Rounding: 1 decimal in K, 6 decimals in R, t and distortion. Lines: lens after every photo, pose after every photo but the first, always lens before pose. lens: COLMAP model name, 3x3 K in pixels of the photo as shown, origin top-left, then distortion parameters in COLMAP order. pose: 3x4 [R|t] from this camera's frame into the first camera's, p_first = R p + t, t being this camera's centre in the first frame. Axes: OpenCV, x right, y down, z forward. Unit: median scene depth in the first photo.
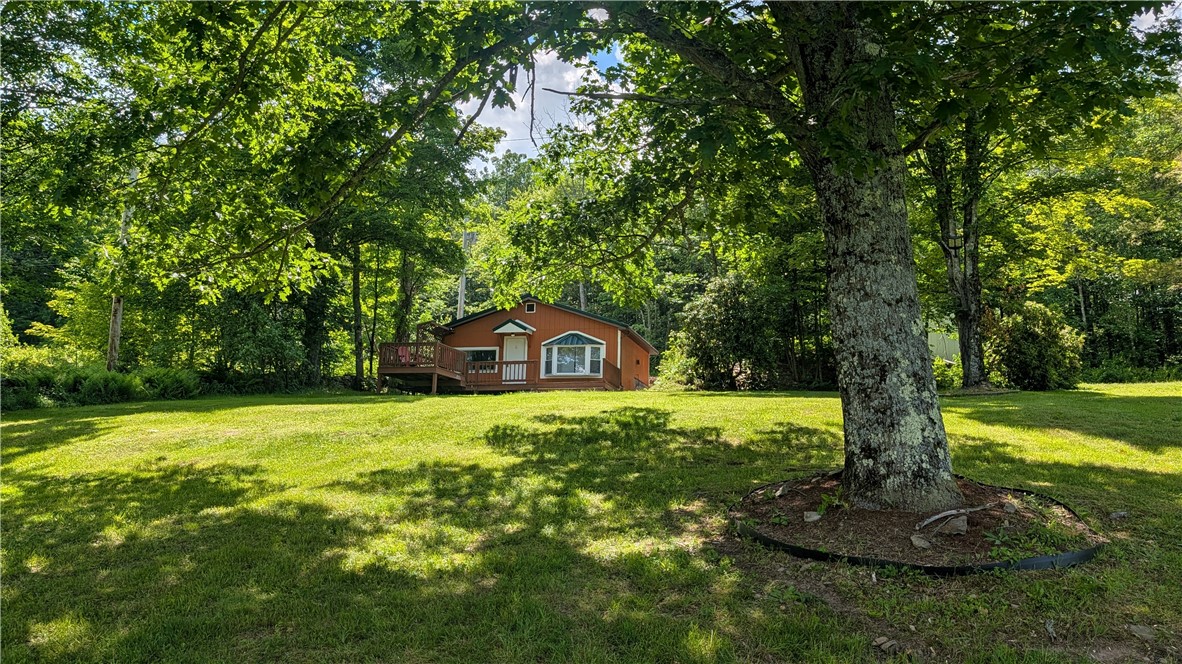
lens RADIAL K [[858.6, 0, 591.0], [0, 858.6, 332.0], [0, 0, 1]] dist [0.010104, -0.000334]
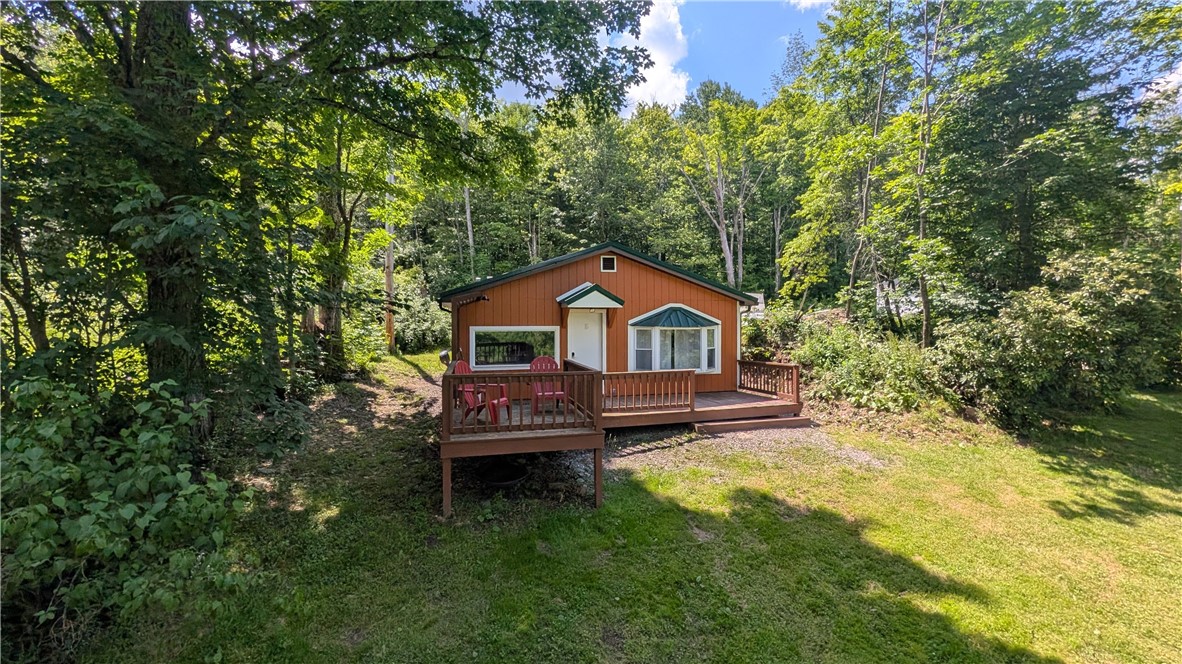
lens RADIAL K [[471.1, 0, 593.6], [0, 471.1, 329.1], [0, 0, 1]] dist [0.000771, 0.000543]
pose [[0.877304, -0.028843, 0.479067, -1.267575], [-0.061817, 0.983087, 0.172392, -0.208545], [-0.475937, -0.180855, 0.860683, 3.598109]]
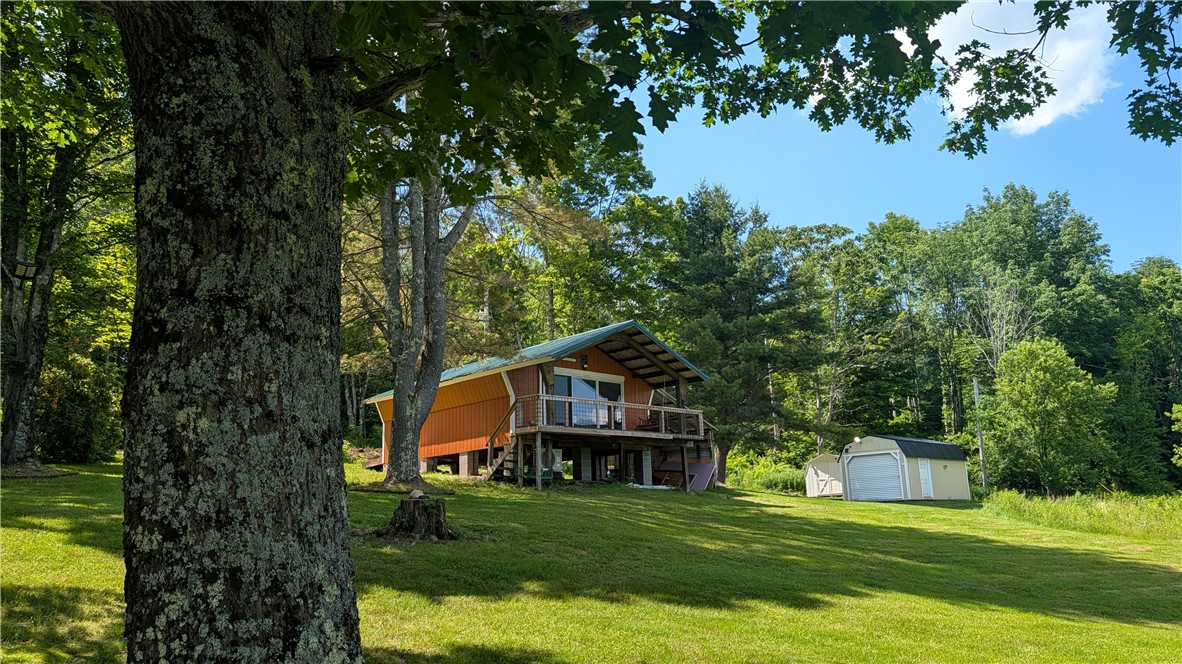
lens RADIAL K [[858.6, 0, 591.0], [0, 858.6, 332.0], [0, 0, 1]] dist [0.010104, -0.000334]
pose [[0.473516, 0.155771, 0.866901, 0.046849], [-0.107461, 0.987101, -0.118672, -0.049613], [-0.874205, -0.036965, 0.484148, 0.672106]]
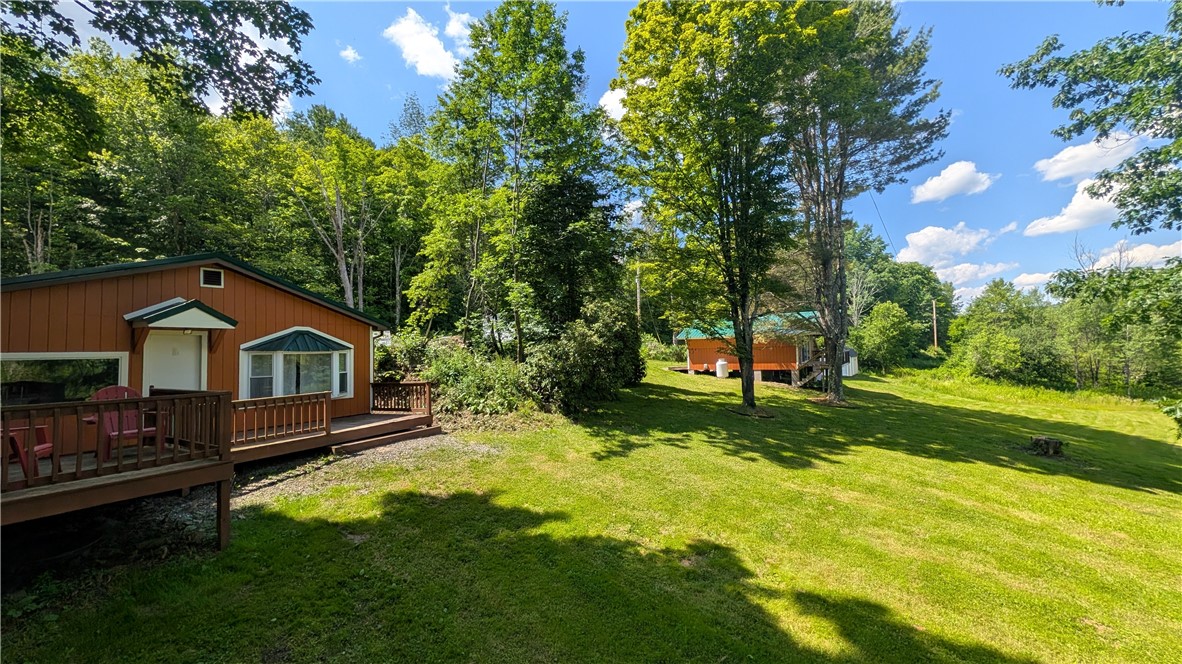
lens RADIAL K [[449.0, 0, 591.0], [0, 449.0, 332.0], [0, 0, 1]] dist [-0.000062, 0.000087]
pose [[0.278605, 0.014696, 0.960293, -1.399292], [-0.132560, 0.990901, 0.023295, -0.169907], [-0.951213, -0.133787, 0.278018, 3.567383]]
